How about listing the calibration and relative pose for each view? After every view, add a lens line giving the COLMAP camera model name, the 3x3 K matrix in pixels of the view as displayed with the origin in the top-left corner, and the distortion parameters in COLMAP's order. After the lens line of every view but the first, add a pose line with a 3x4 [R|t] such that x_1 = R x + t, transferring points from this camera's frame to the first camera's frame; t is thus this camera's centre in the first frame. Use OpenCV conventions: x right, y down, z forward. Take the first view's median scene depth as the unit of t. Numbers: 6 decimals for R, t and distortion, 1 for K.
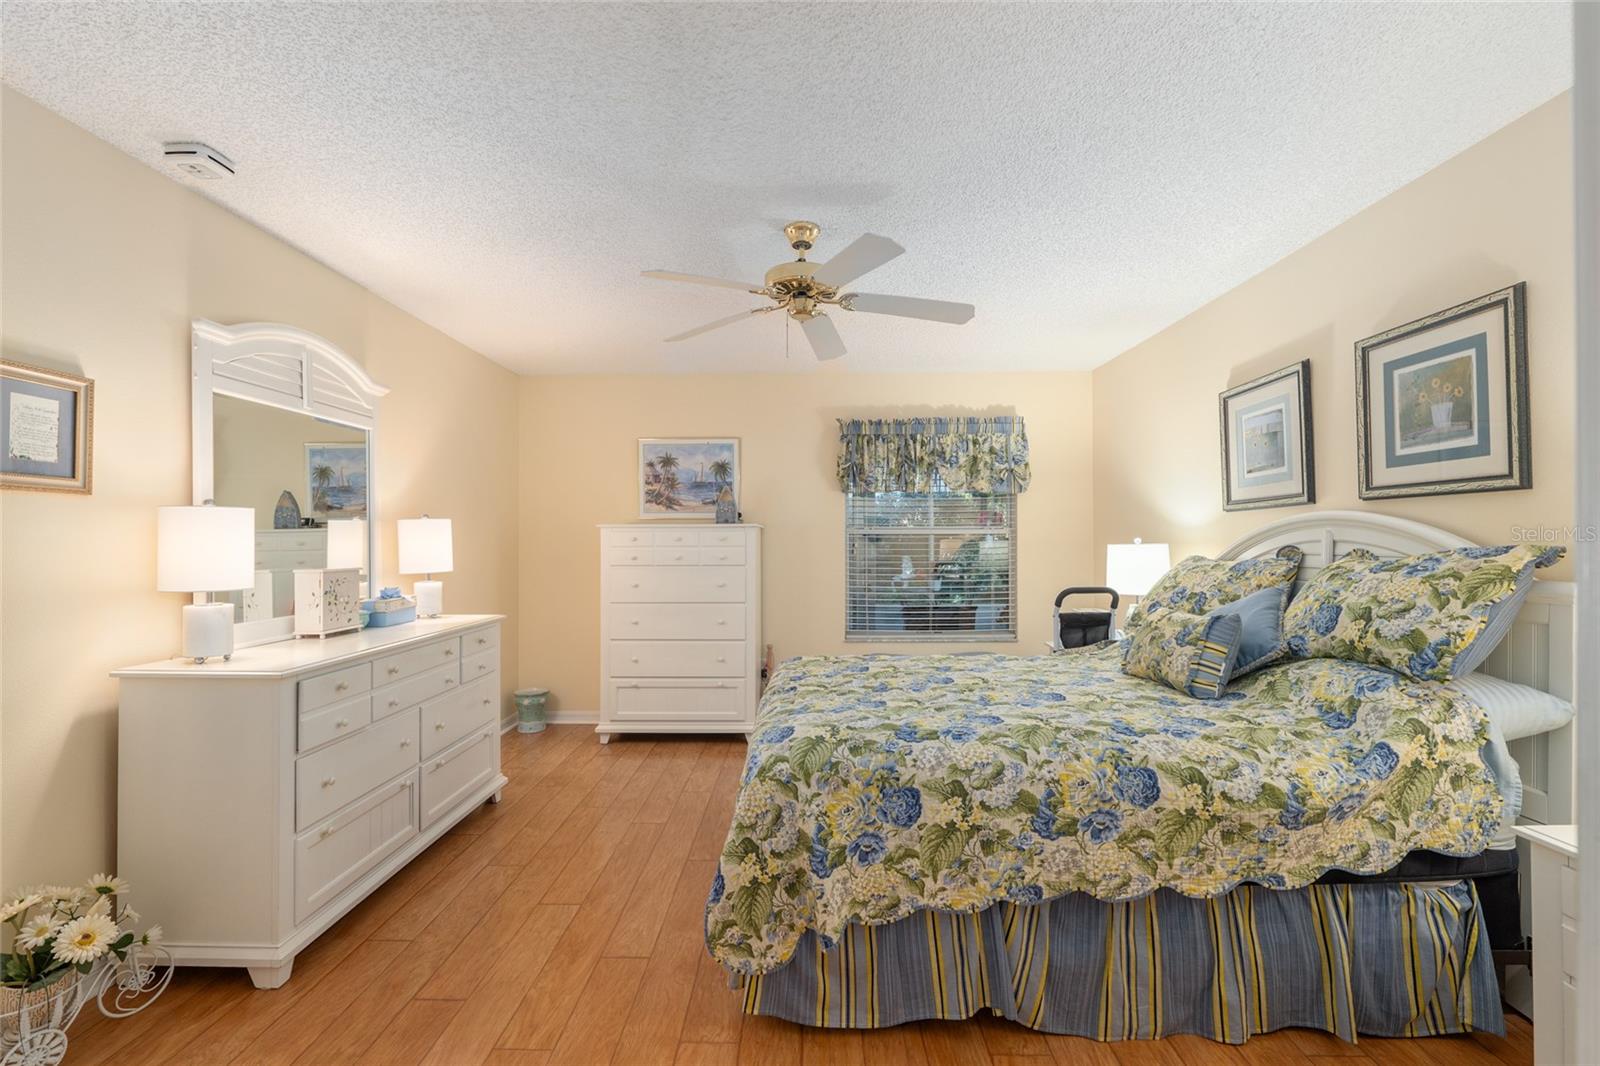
lens RADIAL K [[674.1, 0, 800.2], [0, 674.1, 539.7], [0, 0, 1]] dist [-0.009029, -0.000405]
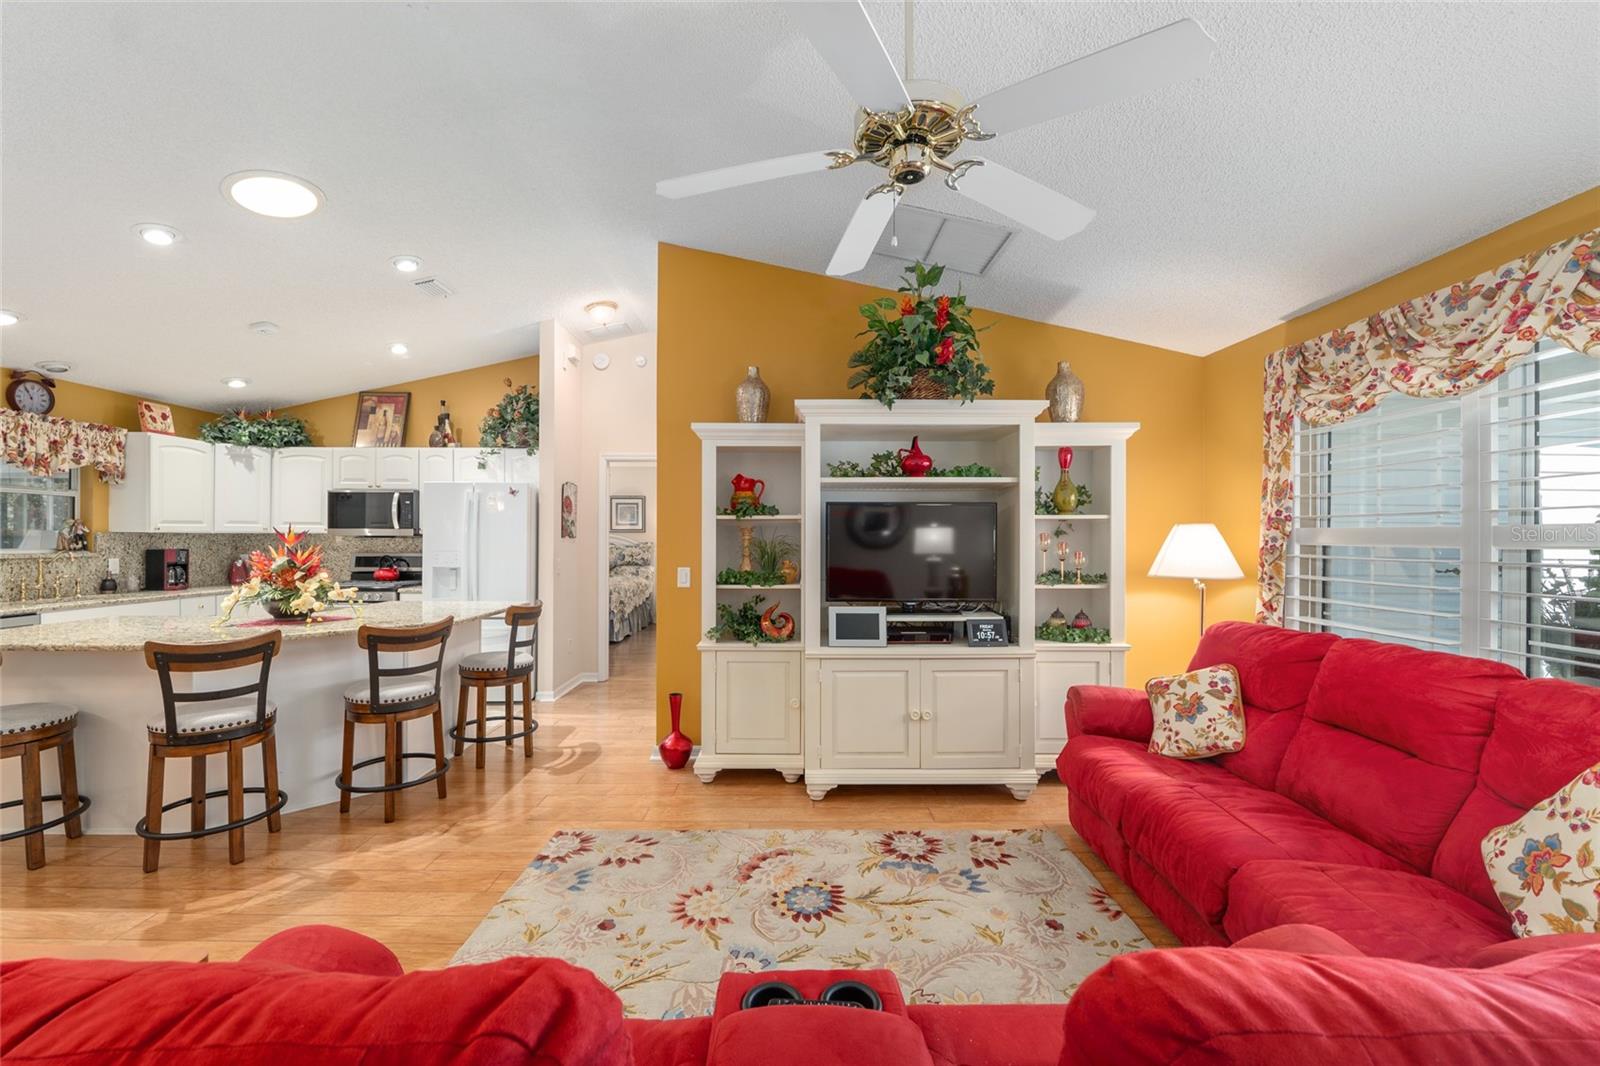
lens RADIAL K [[658.2, 0, 790.1], [0, 658.2, 534.3], [0, 0, 1]] dist [-0.007592, -0.000394]
pose [[0.010772, 0.003624, 0.999935, -3.306251], [-0.000973, 0.999993, -0.003614, -0.029011], [-0.999942, -0.000934, 0.010775, -0.221549]]
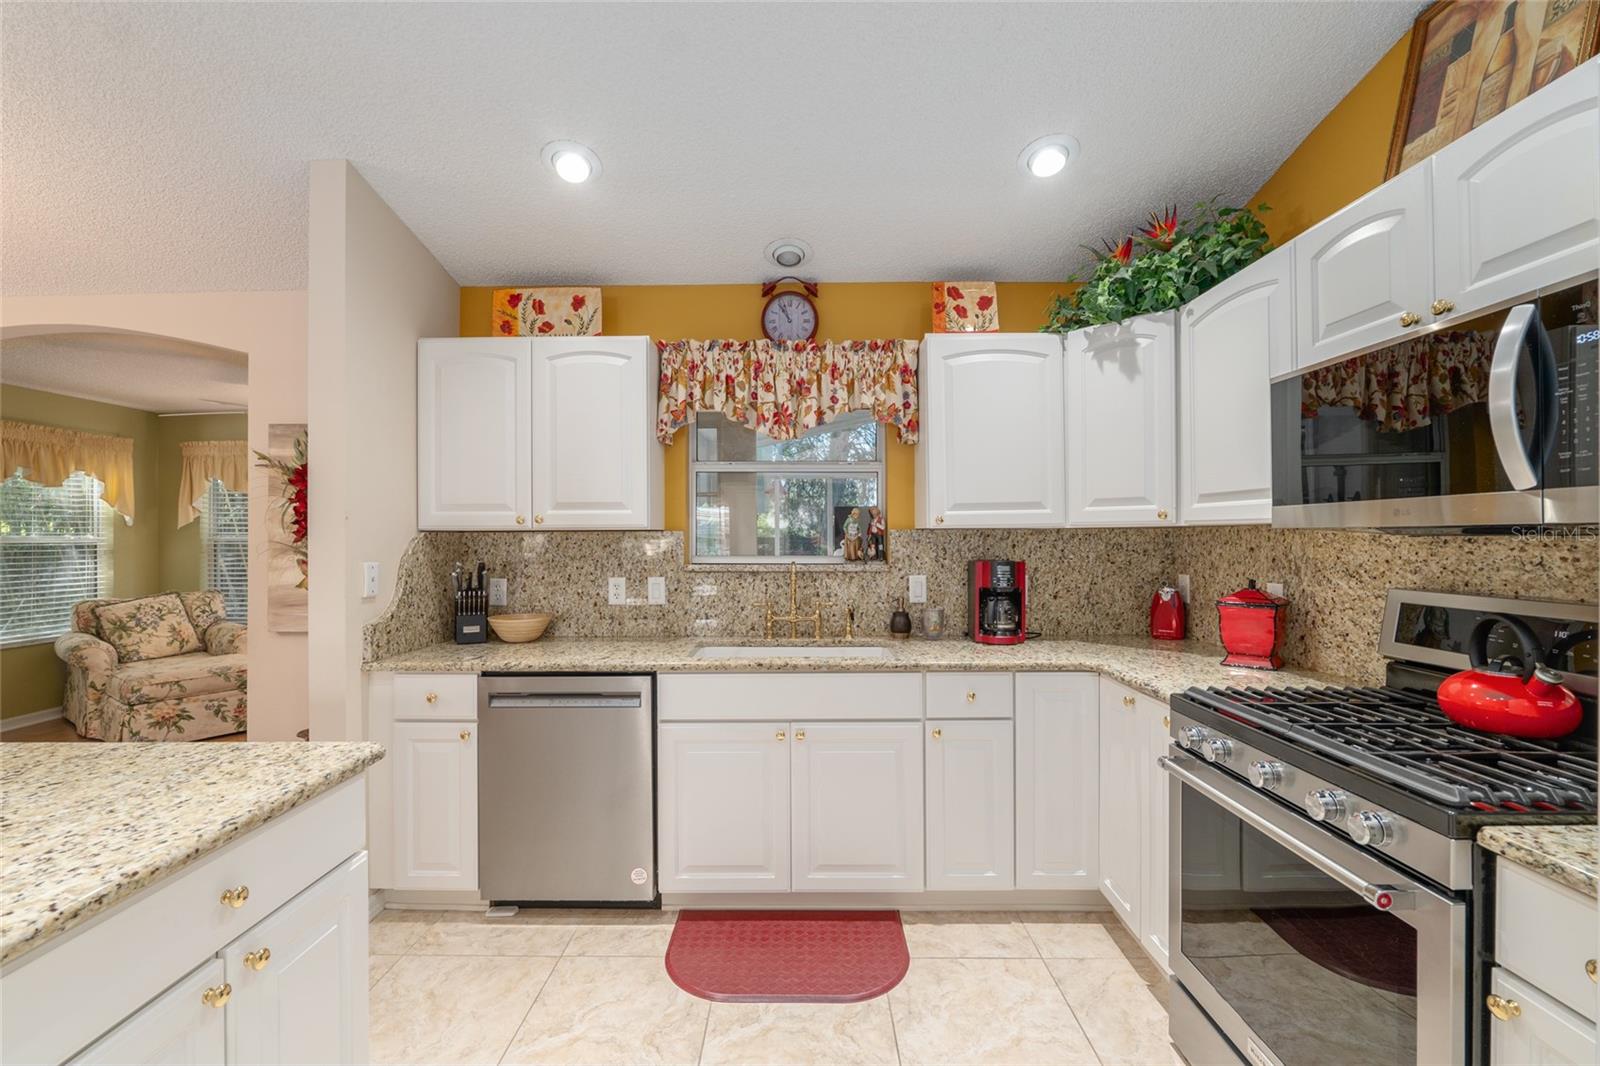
lens RADIAL K [[658.2, 0, 801.4], [0, 658.2, 534.2], [0, 0, 1]] dist [-0.007592, -0.000394]
pose [[0.999906, -0.004883, -0.012842, -1.488639], [0.004783, 0.999958, -0.007856, -0.023179], [0.012880, 0.007794, 0.999887, 0.740413]]
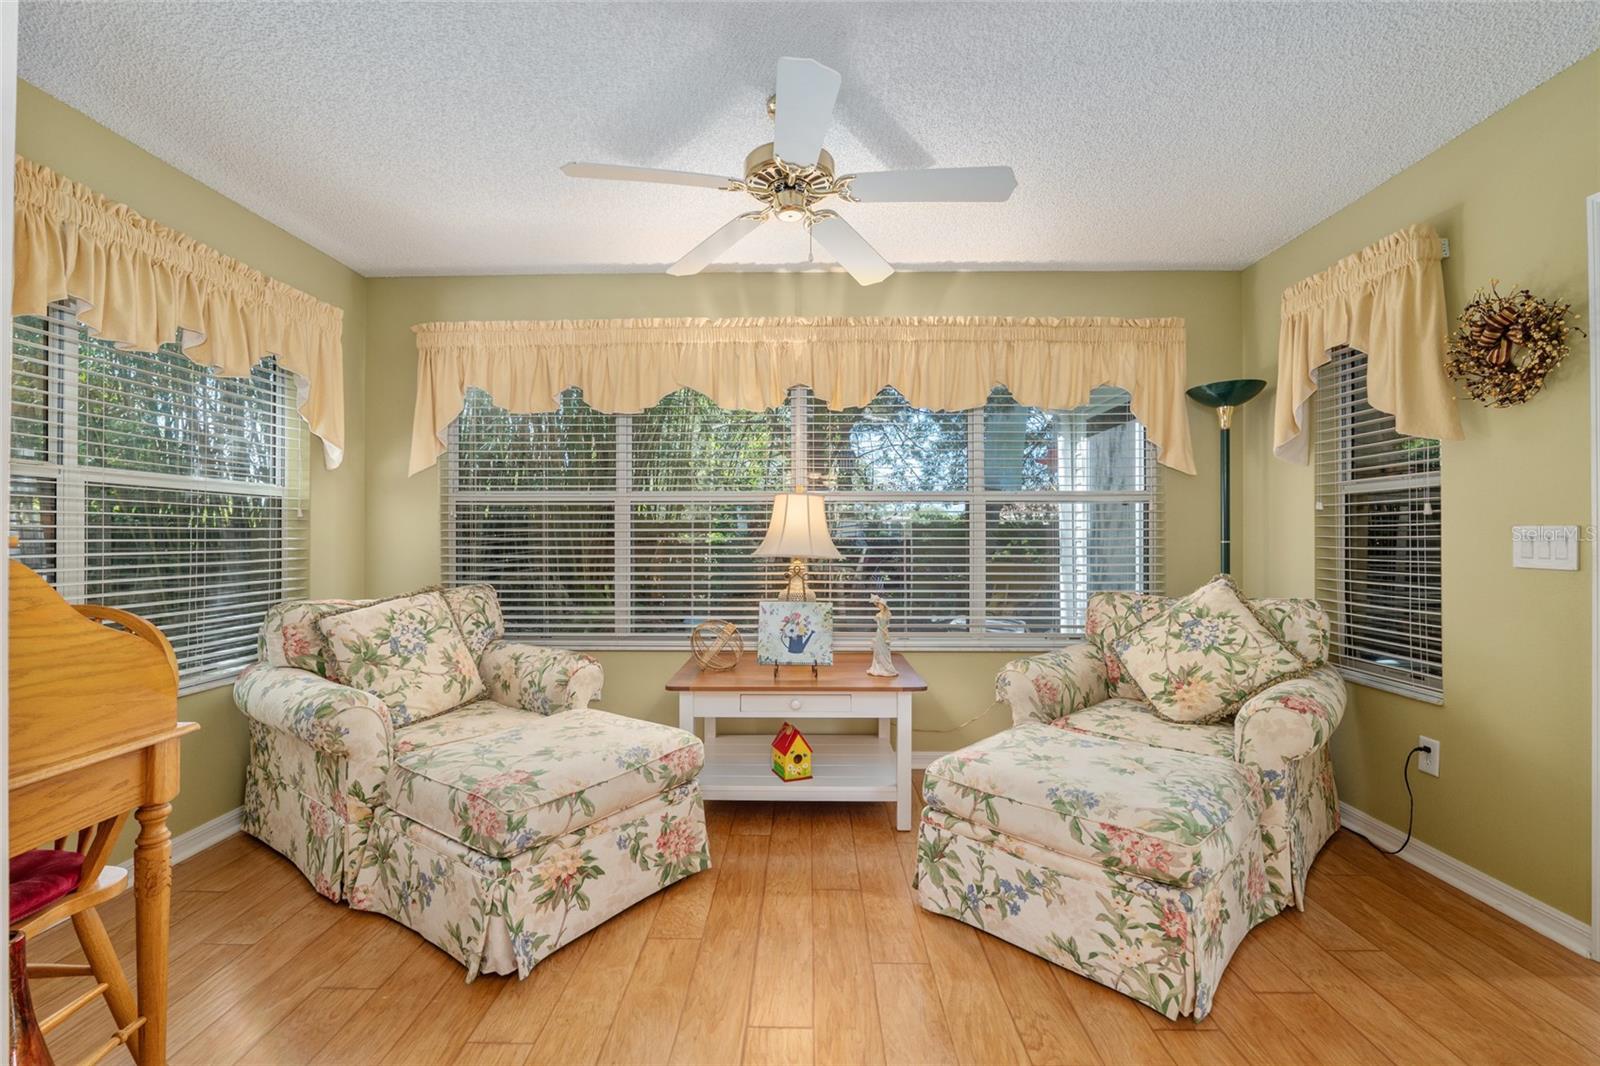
lens RADIAL K [[674.1, 0, 799.6], [0, 674.1, 534.6], [0, 0, 1]] dist [-0.009029, -0.000405]
pose [[0.999835, -0.001128, -0.018120, -2.888756], [0.000996, 0.999973, -0.007248, 0.054509], [0.018127, 0.007228, 0.999810, 1.675085]]
